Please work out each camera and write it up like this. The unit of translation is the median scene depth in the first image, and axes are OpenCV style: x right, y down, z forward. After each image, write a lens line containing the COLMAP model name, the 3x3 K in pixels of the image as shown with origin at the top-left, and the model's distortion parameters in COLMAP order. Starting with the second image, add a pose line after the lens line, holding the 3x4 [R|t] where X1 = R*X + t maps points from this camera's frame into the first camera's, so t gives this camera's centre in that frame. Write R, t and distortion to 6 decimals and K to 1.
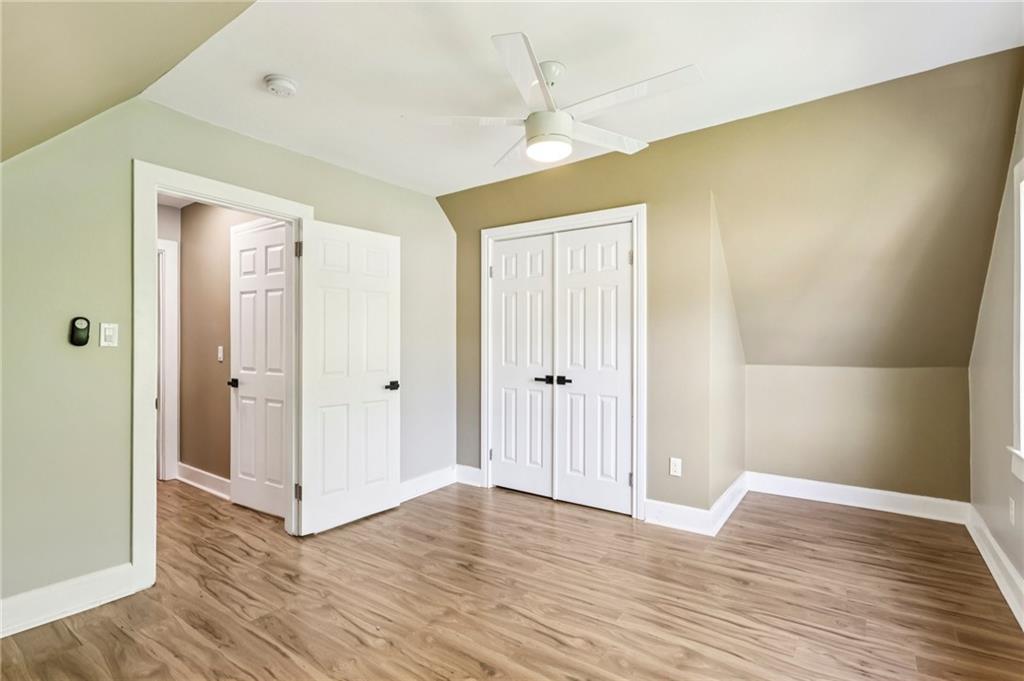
lens RADIAL K [[492.7, 0, 508.3], [0, 492.7, 345.4], [0, 0, 1]] dist [0.021245, 0.000062]
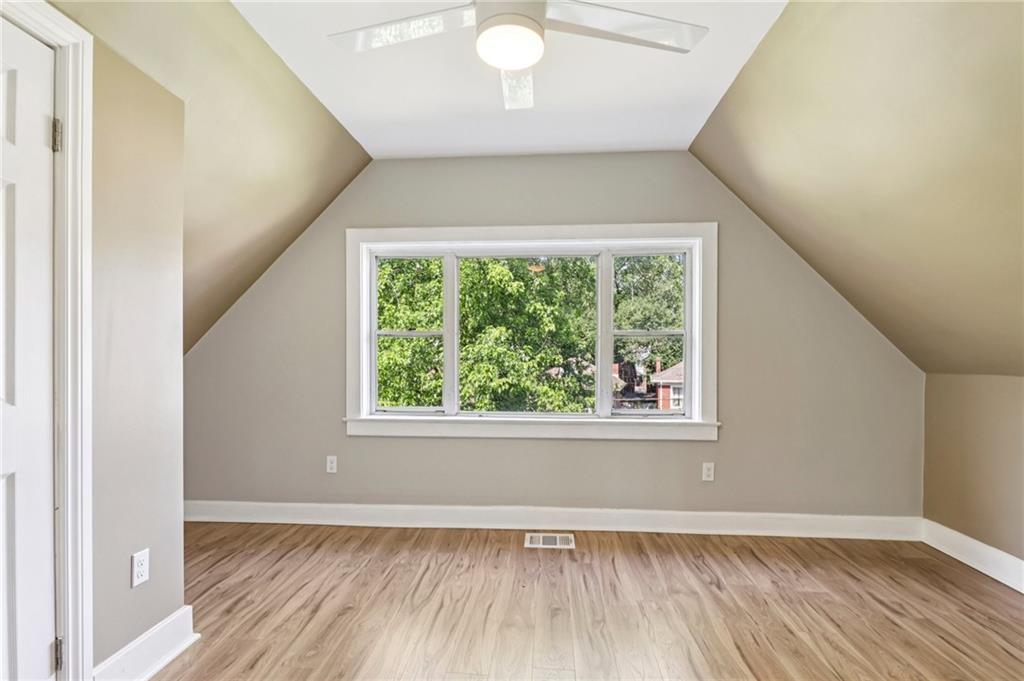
lens RADIAL K [[492.7, 0, 508.3], [0, 492.7, 345.4], [0, 0, 1]] dist [0.021245, 0.000062]
pose [[-0.517481, 0.025433, 0.855316, -0.446095], [0.007738, 0.999656, -0.025044, 0.028841], [-0.855659, -0.006341, -0.517500, 1.218615]]
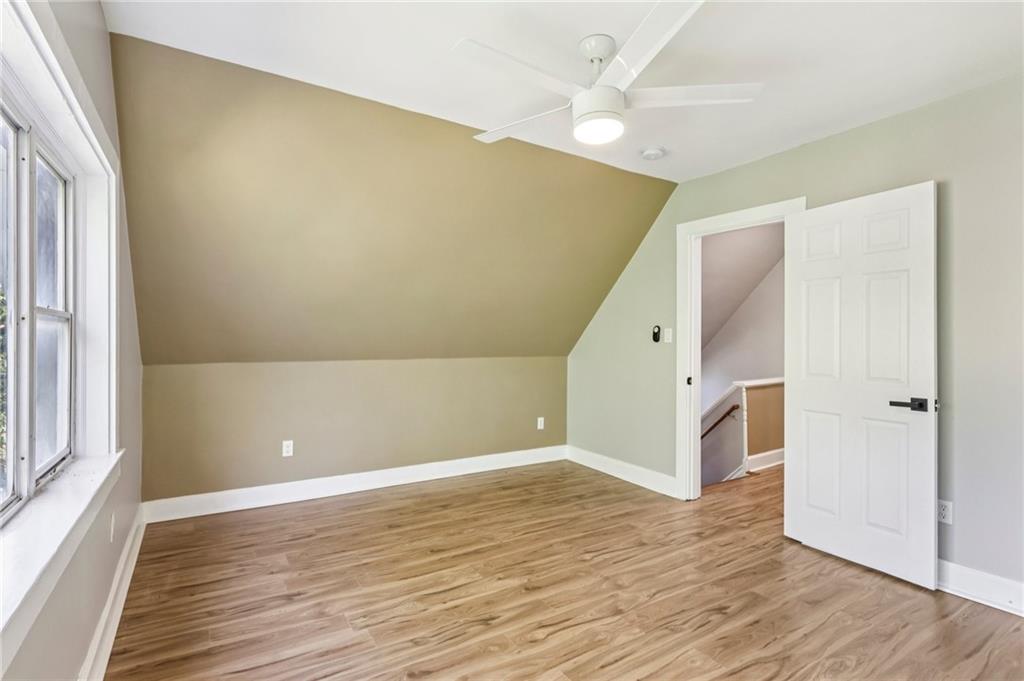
lens RADIAL K [[492.7, 0, 508.3], [0, 492.7, 345.4], [0, 0, 1]] dist [0.021245, 0.000062]
pose [[-0.373870, 0.005123, -0.927467, 0.892490], [-0.011595, 0.999881, 0.010197, -0.000166], [0.927408, 0.014567, -0.373766, 1.067720]]
